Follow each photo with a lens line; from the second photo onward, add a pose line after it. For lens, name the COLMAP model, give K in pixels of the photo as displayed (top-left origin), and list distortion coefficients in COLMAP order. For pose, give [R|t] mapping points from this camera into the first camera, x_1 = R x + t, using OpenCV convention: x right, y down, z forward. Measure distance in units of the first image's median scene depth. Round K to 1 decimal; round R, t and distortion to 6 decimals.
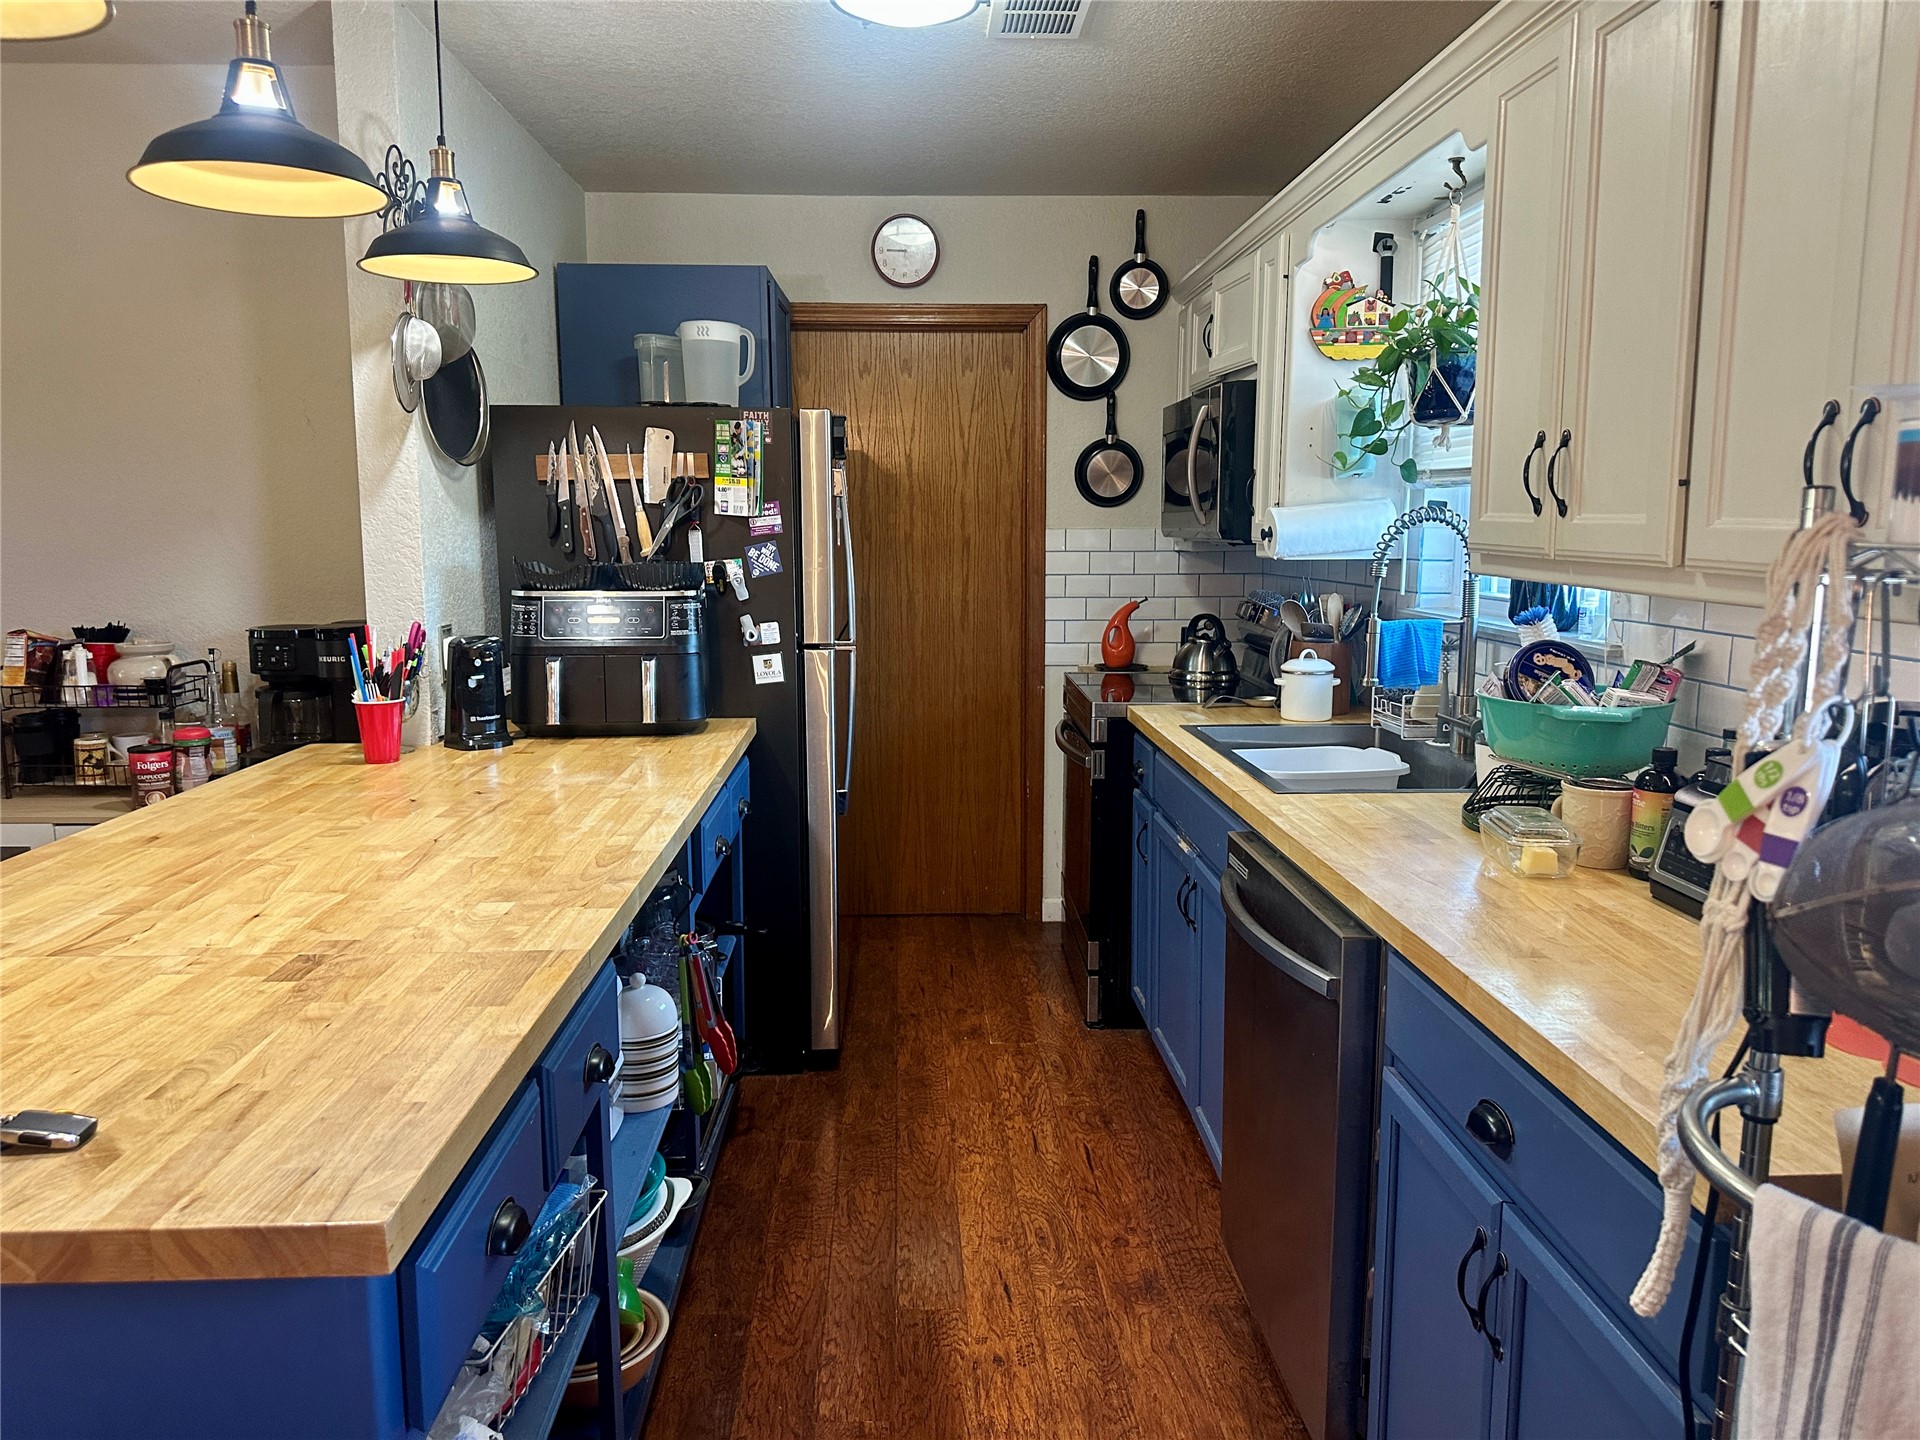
lens RADIAL K [[1366.5, 0, 960.0], [0, 1366.5, 720.0], [0, 0, 1]] dist [0.097673, -0.113315]
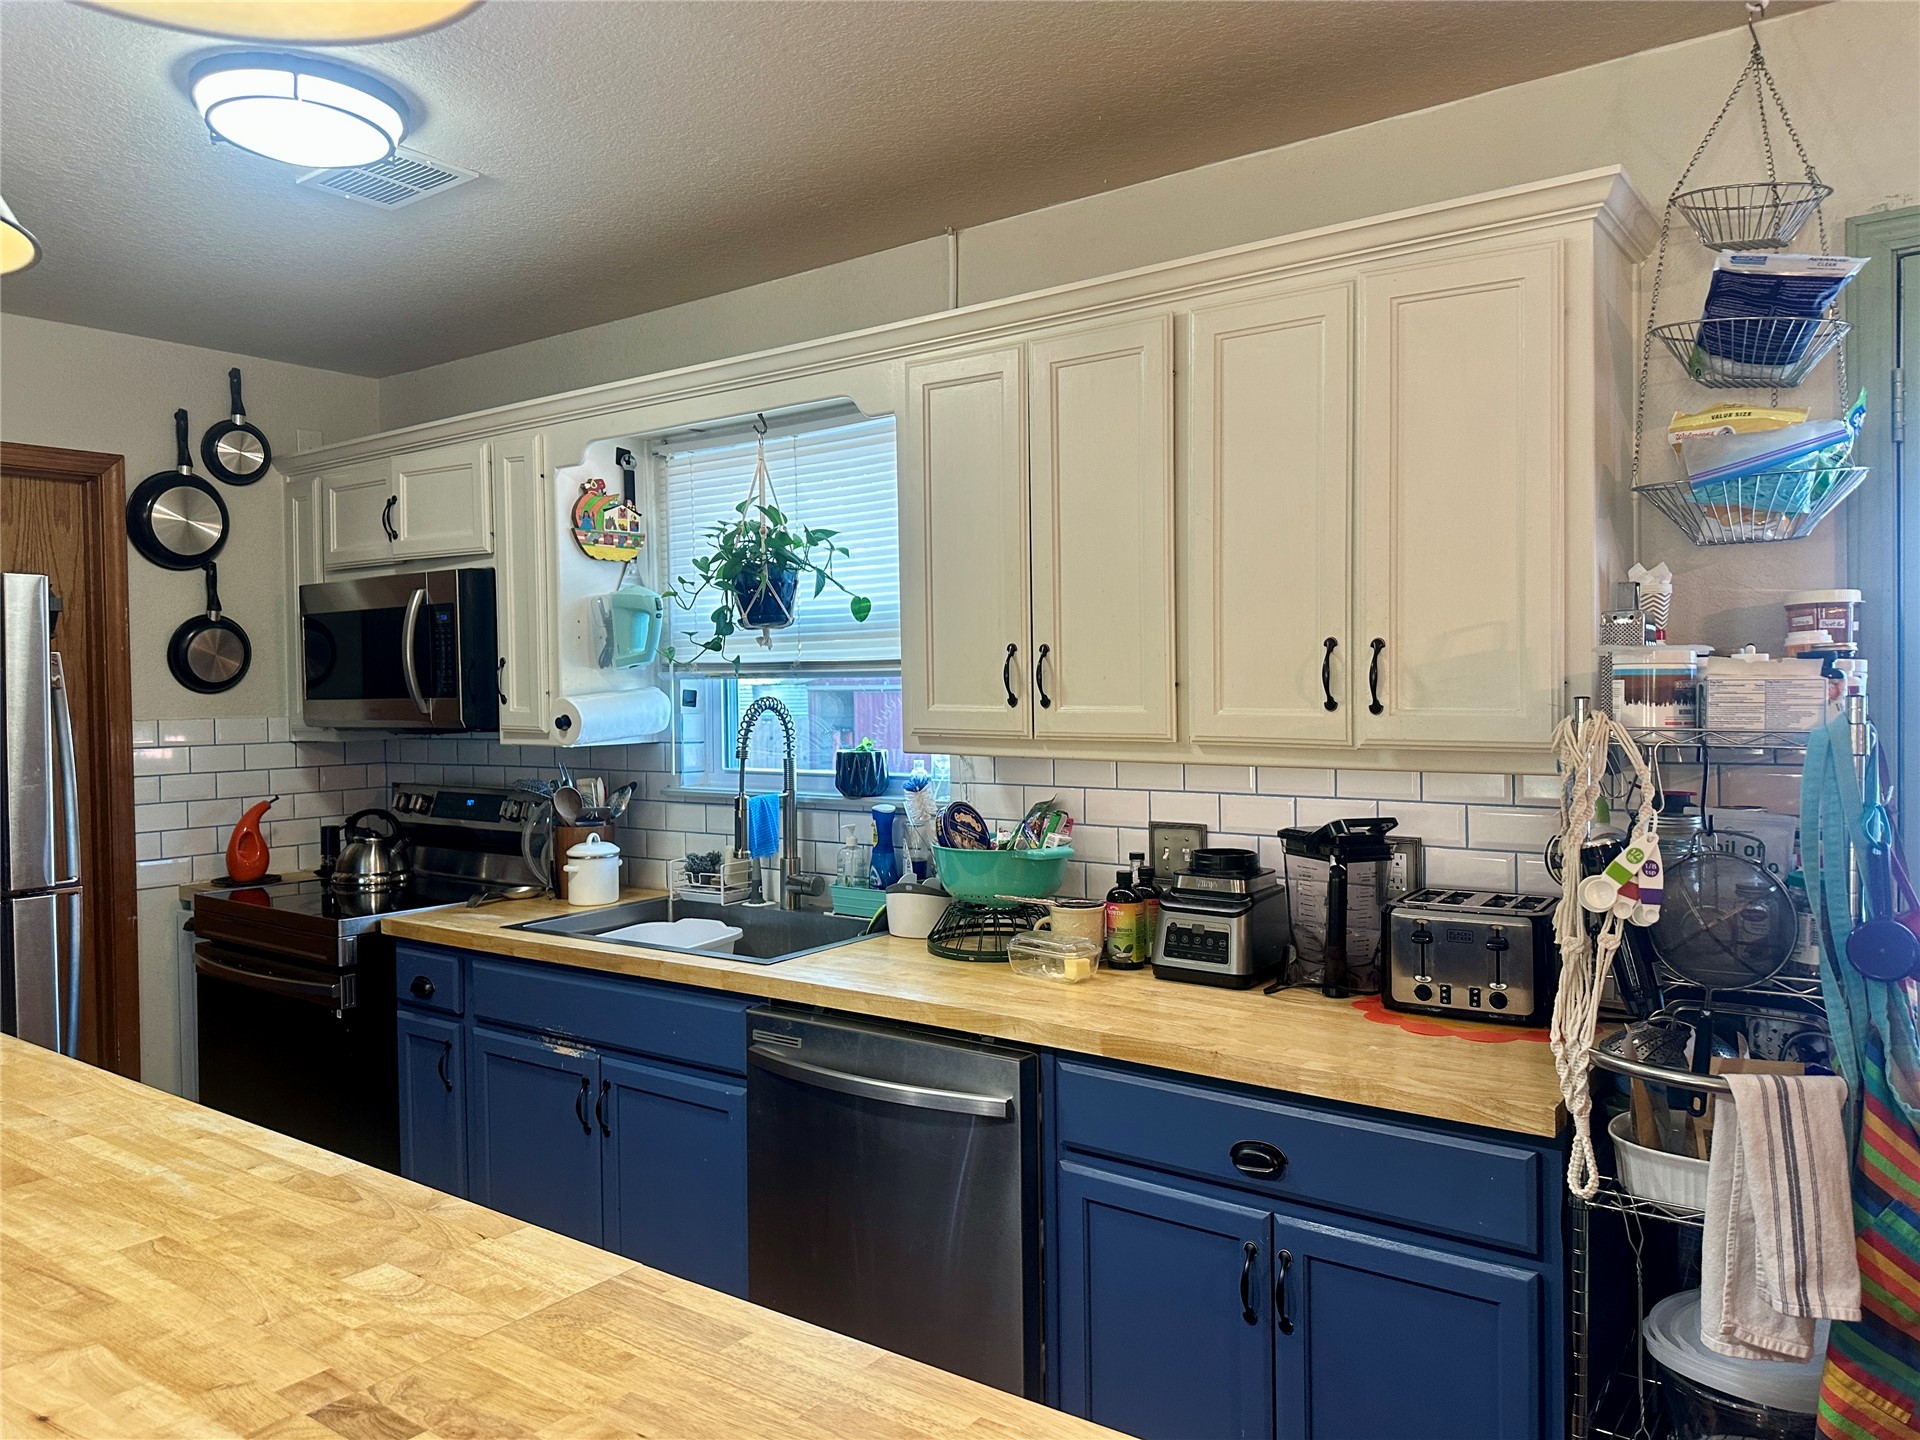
lens RADIAL K [[1360.9, 0, 970.1], [0, 1360.9, 724.2], [0, 0, 1]] dist [0.039536, -0.038592]
pose [[0.618407, -0.029731, 0.785296, -0.376435], [0.124277, 0.990409, -0.060370, -0.036609], [-0.775969, 0.134927, 0.616171, 0.151036]]
